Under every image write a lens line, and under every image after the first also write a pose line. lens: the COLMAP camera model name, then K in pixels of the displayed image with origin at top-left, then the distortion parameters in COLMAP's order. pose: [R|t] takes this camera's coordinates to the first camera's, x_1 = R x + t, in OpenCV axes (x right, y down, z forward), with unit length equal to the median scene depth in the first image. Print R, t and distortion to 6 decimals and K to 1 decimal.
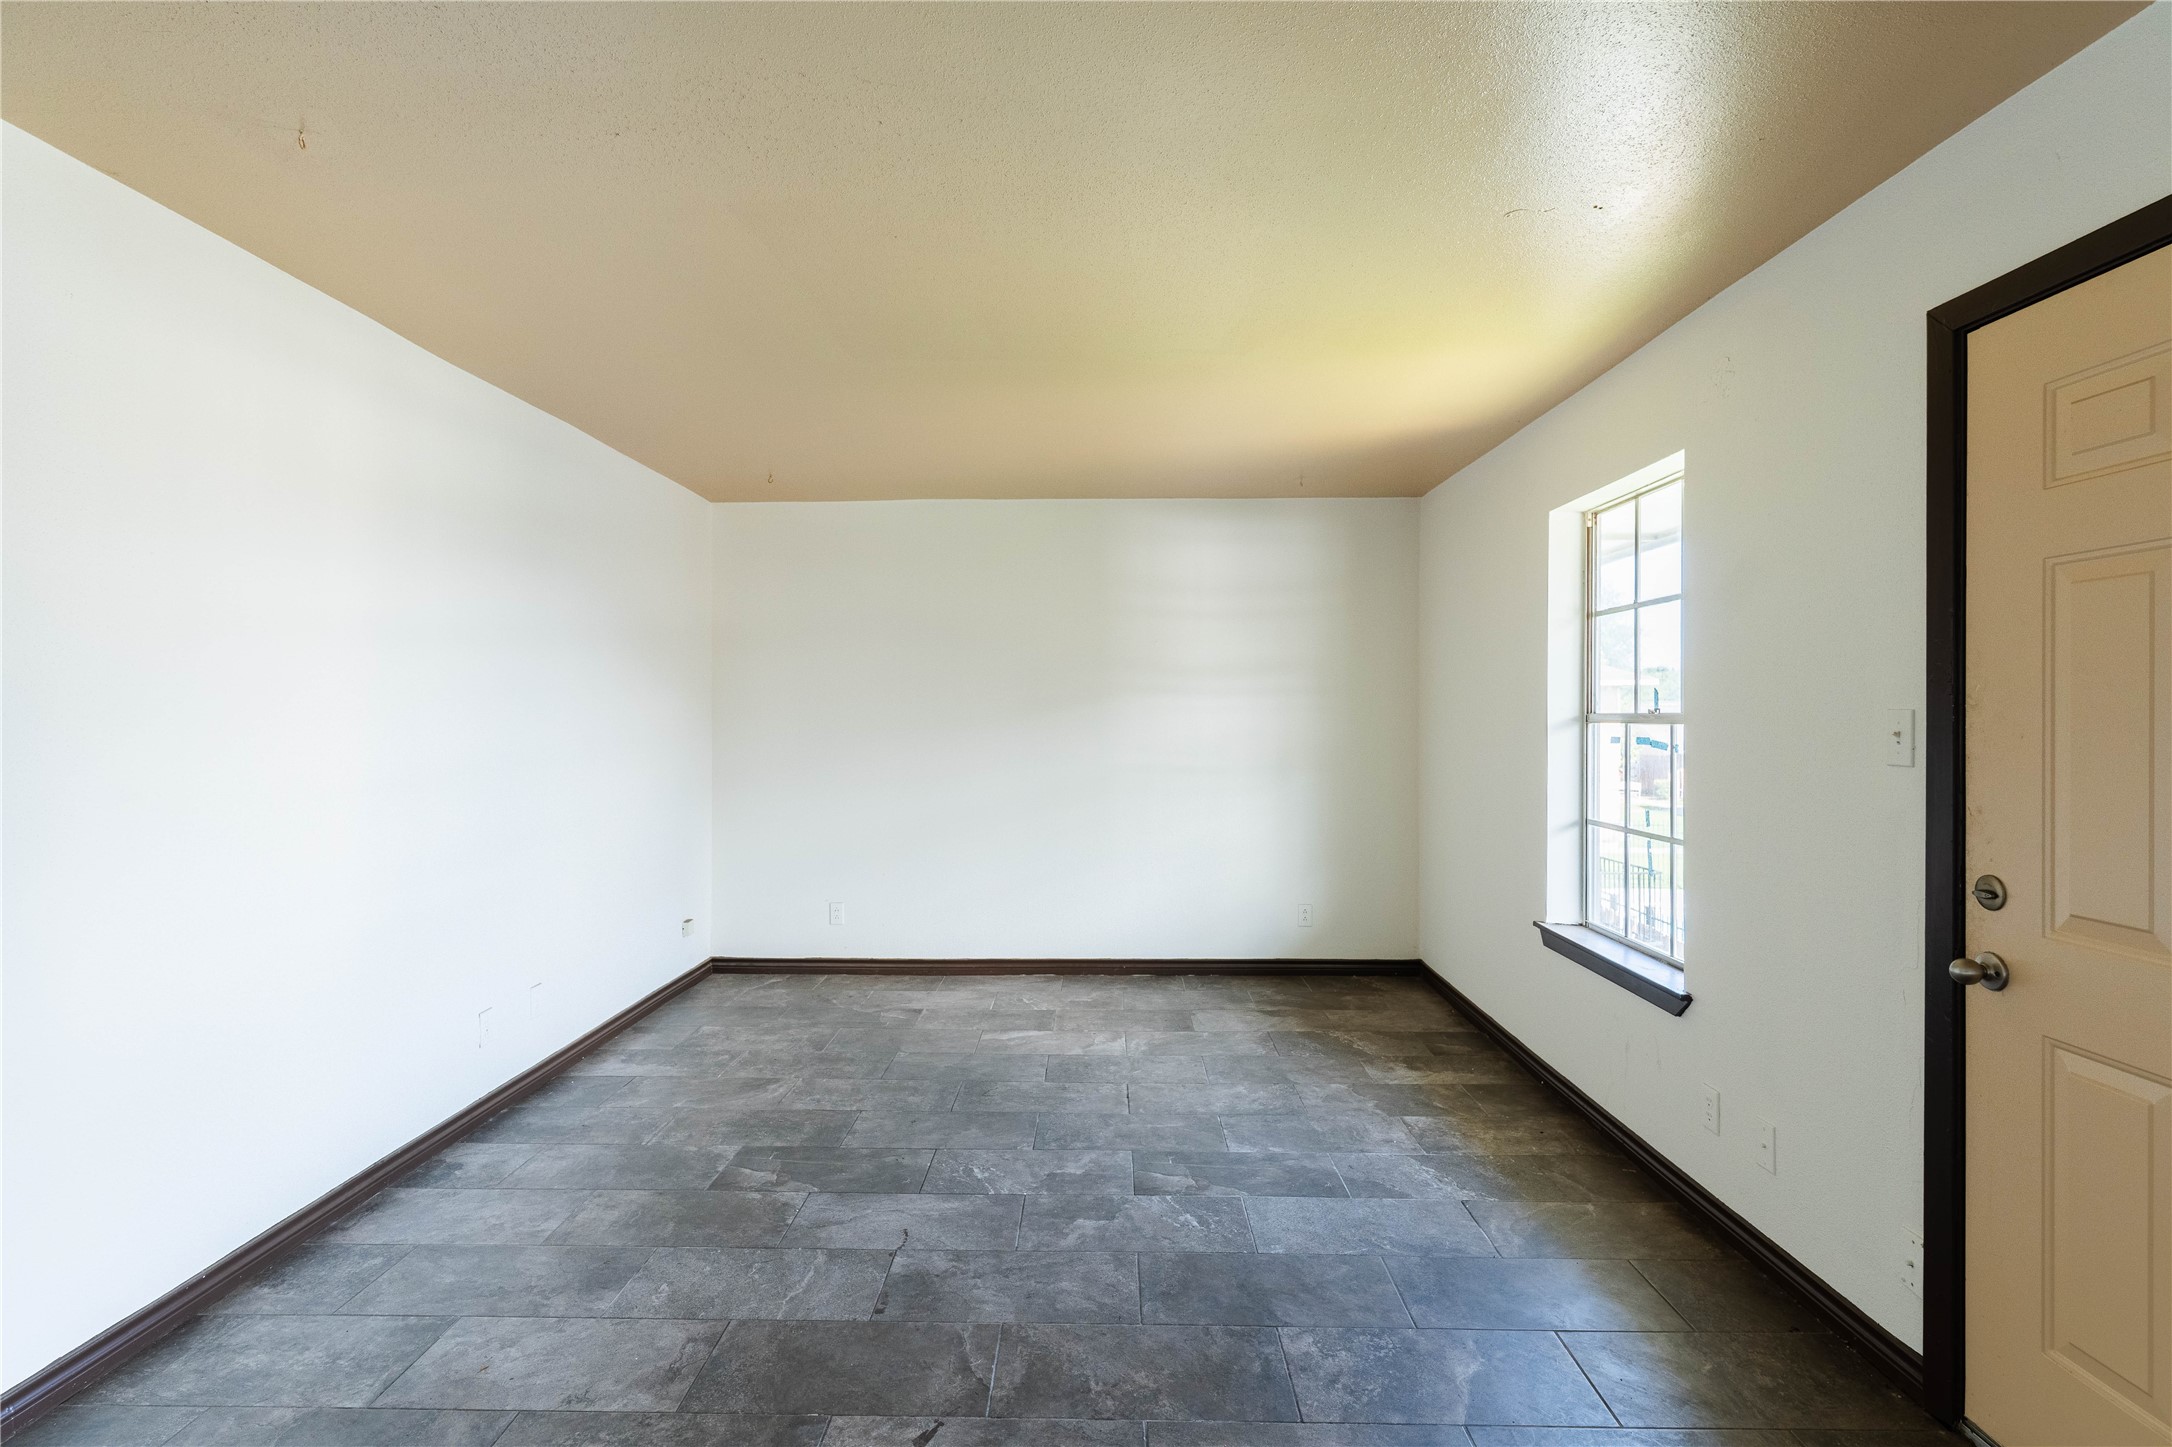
lens RADIAL K [[1031.9, 0, 1078.5], [0, 1031.9, 715.2], [0, 0, 1]] dist [-0.000124, 0.000105]
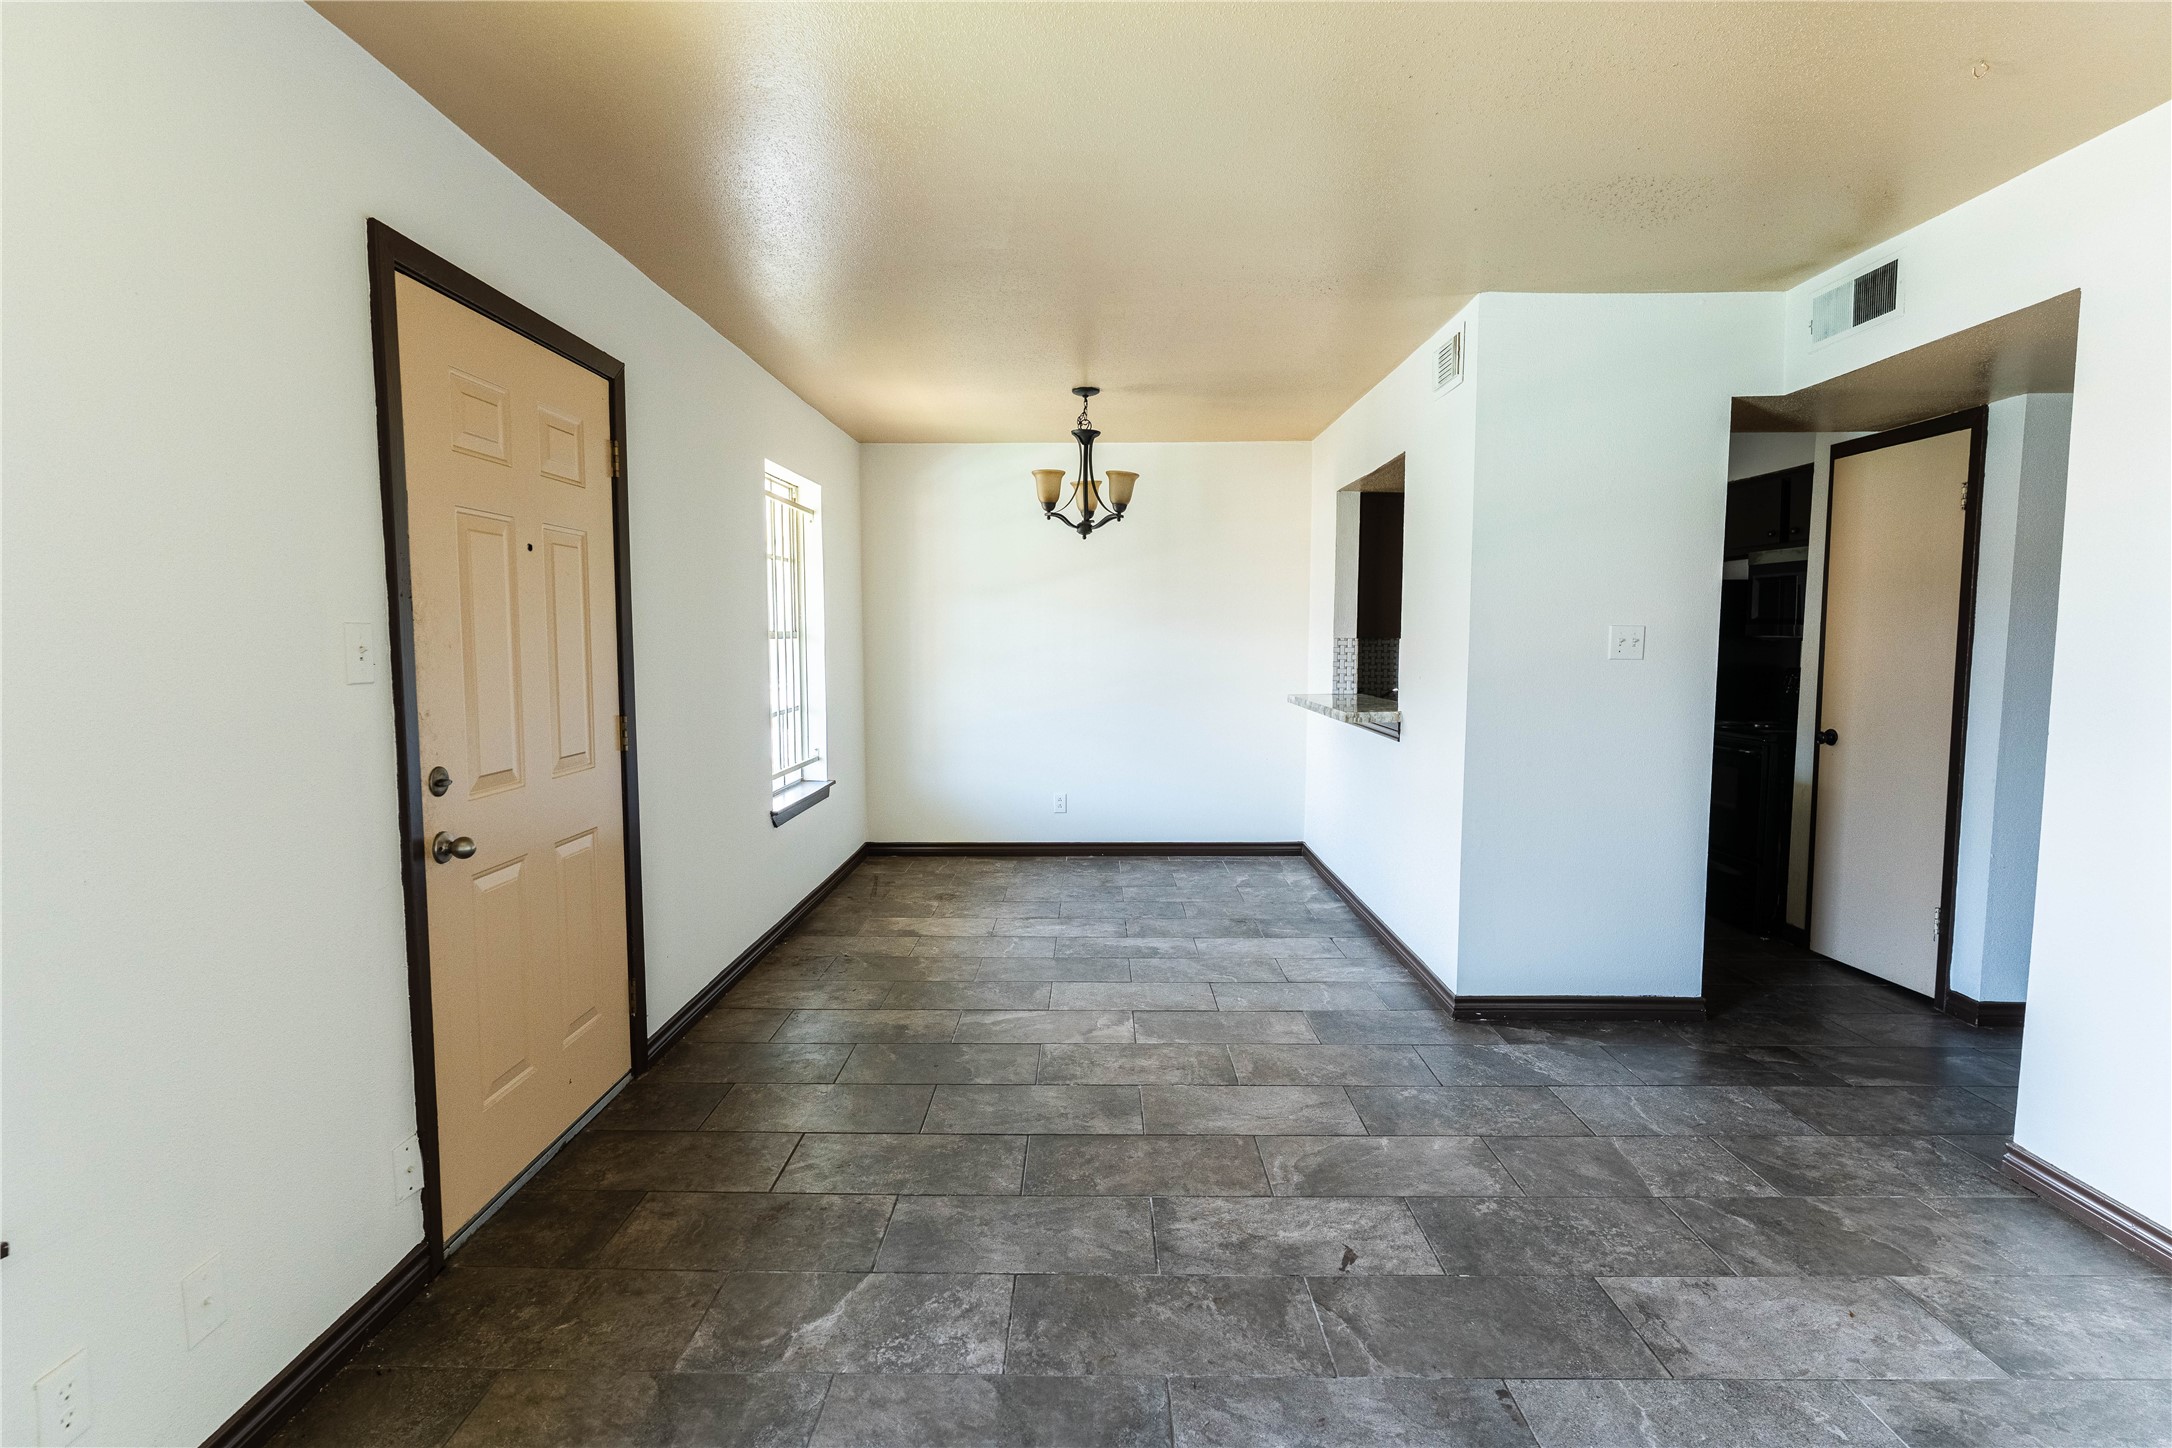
lens RADIAL K [[1031.9, 0, 1095.6], [0, 1031.9, 724.3], [0, 0, 1]] dist [-0.000124, 0.000105]
pose [[-0.999600, 0.003278, -0.028104, 0.149959], [0.000750, 0.995990, 0.089462, 0.003318], [0.028284, 0.089405, -0.995594, 1.905415]]
